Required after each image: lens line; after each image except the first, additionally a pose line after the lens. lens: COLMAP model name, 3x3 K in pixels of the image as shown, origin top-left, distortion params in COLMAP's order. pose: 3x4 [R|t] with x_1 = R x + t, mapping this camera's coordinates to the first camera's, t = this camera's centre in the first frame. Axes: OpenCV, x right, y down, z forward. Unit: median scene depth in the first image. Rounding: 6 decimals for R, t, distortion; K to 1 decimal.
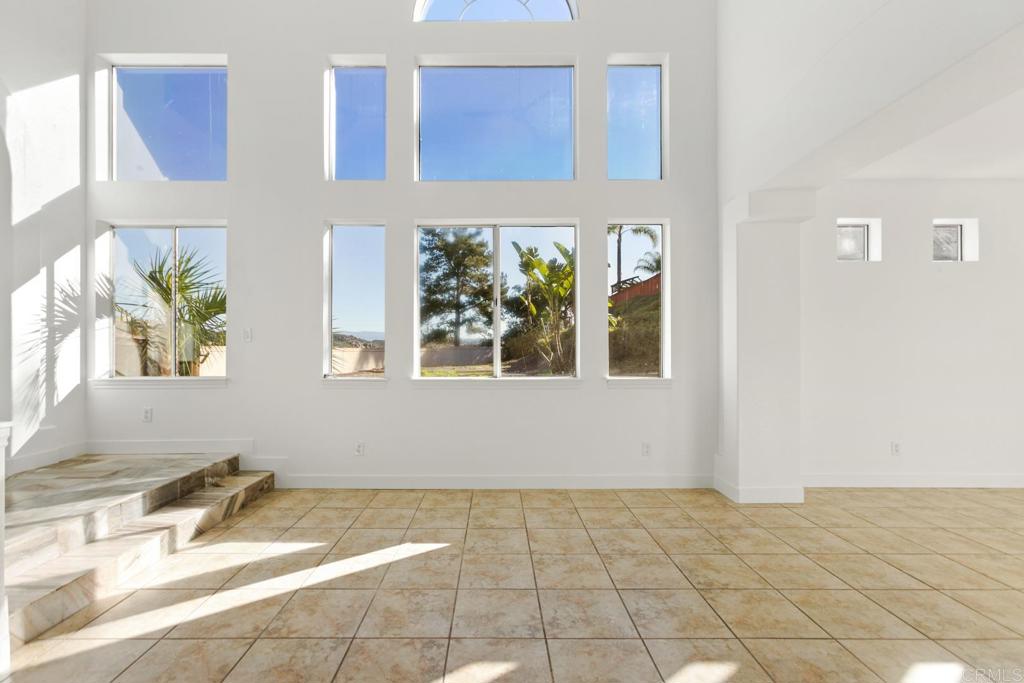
lens RADIAL K [[462.0, 0, 507.1], [0, 462.0, 347.0], [0, 0, 1]] dist [-0.001889, 0.000569]
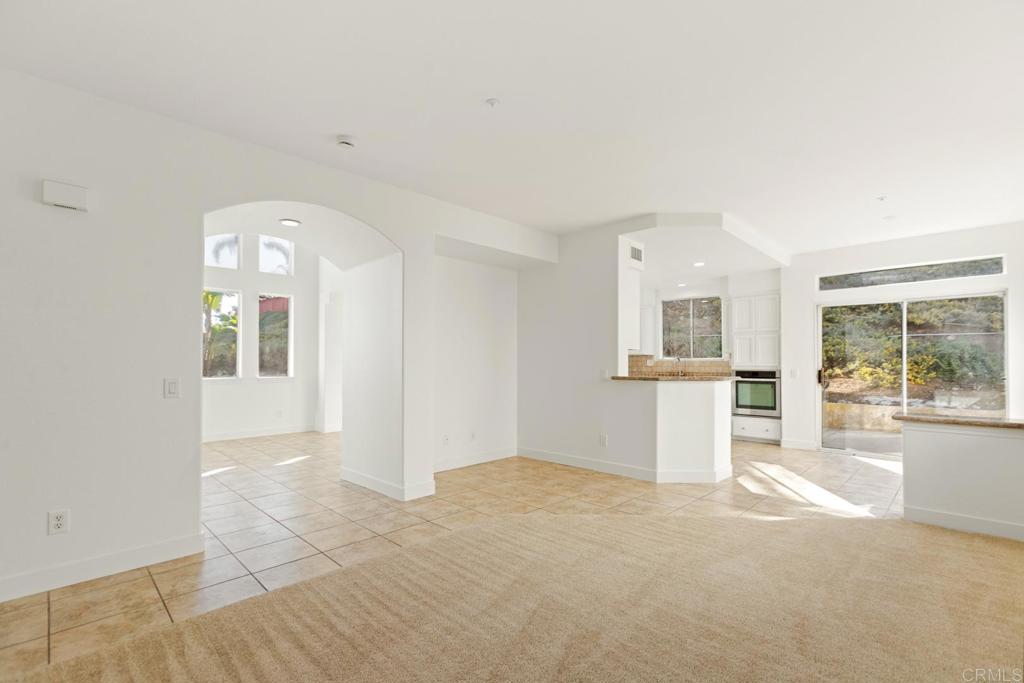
lens RADIAL K [[462.0, 0, 507.1], [0, 462.0, 347.0], [0, 0, 1]] dist [-0.001889, 0.000569]
pose [[0.729104, 0.019891, 0.684113, -0.320601], [-0.002016, 0.999636, -0.026916, -0.005945], [-0.684400, 0.018245, 0.728879, -1.027513]]
